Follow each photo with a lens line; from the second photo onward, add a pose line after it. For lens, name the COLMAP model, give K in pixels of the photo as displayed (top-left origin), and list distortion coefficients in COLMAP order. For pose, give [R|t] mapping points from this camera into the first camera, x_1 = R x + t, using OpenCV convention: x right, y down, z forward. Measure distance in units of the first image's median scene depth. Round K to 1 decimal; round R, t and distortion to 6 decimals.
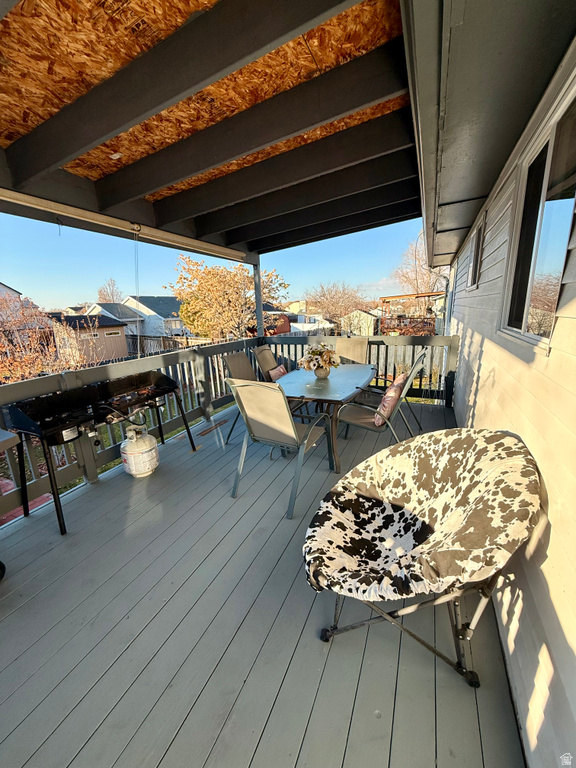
lens RADIAL K [[305.4, 0, 289.9], [0, 305.4, 382.2], [0, 0, 1]] dist [-0.003408, 0.000517]
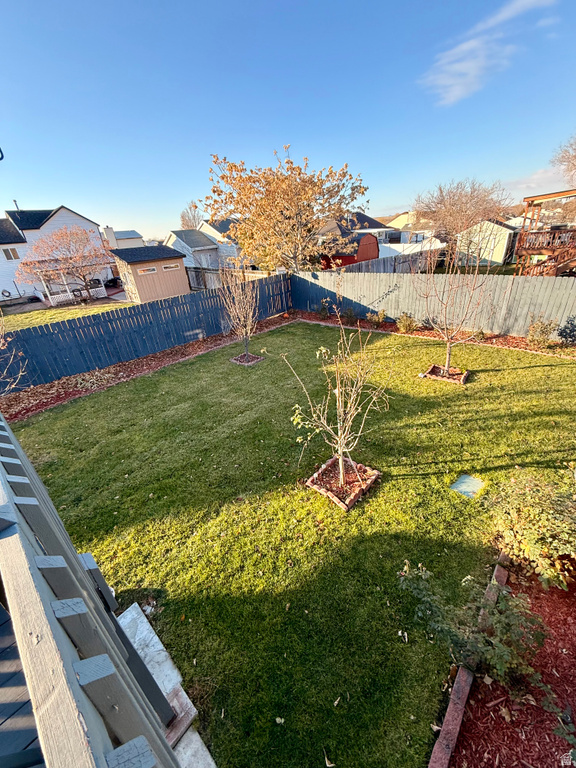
lens RADIAL K [[305.4, 0, 292.3], [0, 305.4, 382.0], [0, 0, 1]] dist [-0.003408, 0.000517]
pose [[0.948927, 0.093379, -0.301361, 0.050539], [-0.019813, 0.970948, 0.238469, -0.036943], [0.314874, -0.220319, 0.923208, 0.141469]]
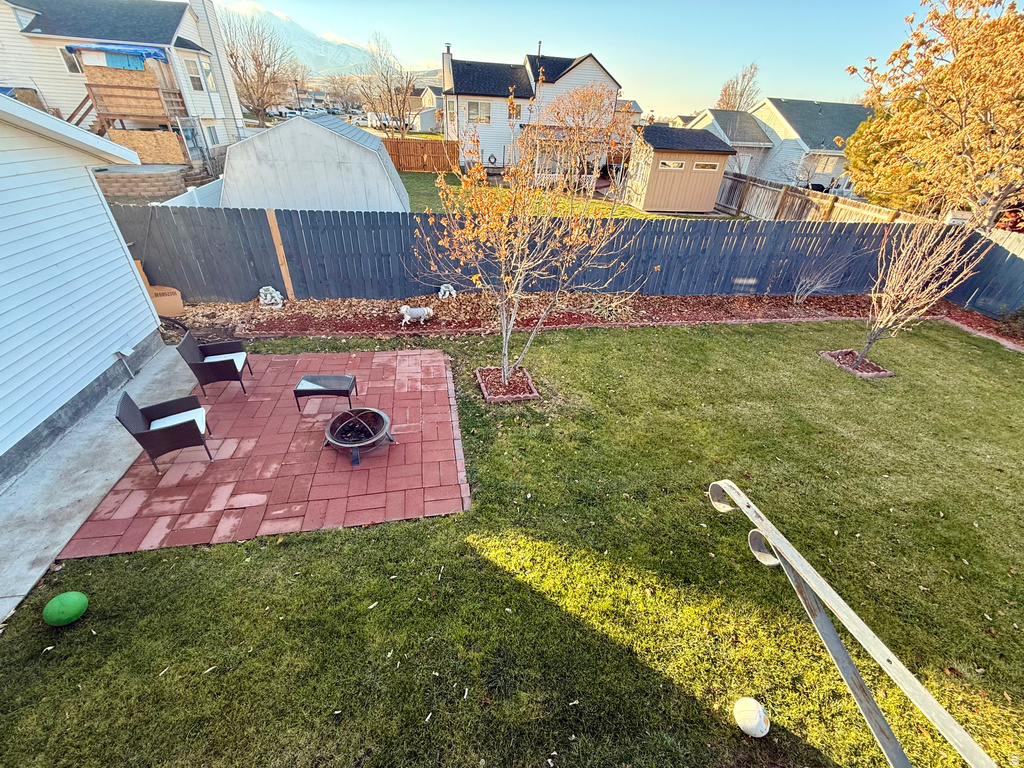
lens RADIAL K [[407.2, 0, 512.3], [0, 407.2, 387.1], [0, 0, 1]] dist [-0.003408, 0.000517]
pose [[0.578798, 0.496399, -0.646978, -0.045794], [-0.254858, 0.863751, 0.434719, -0.024378], [0.774623, -0.086727, 0.626449, 0.112822]]
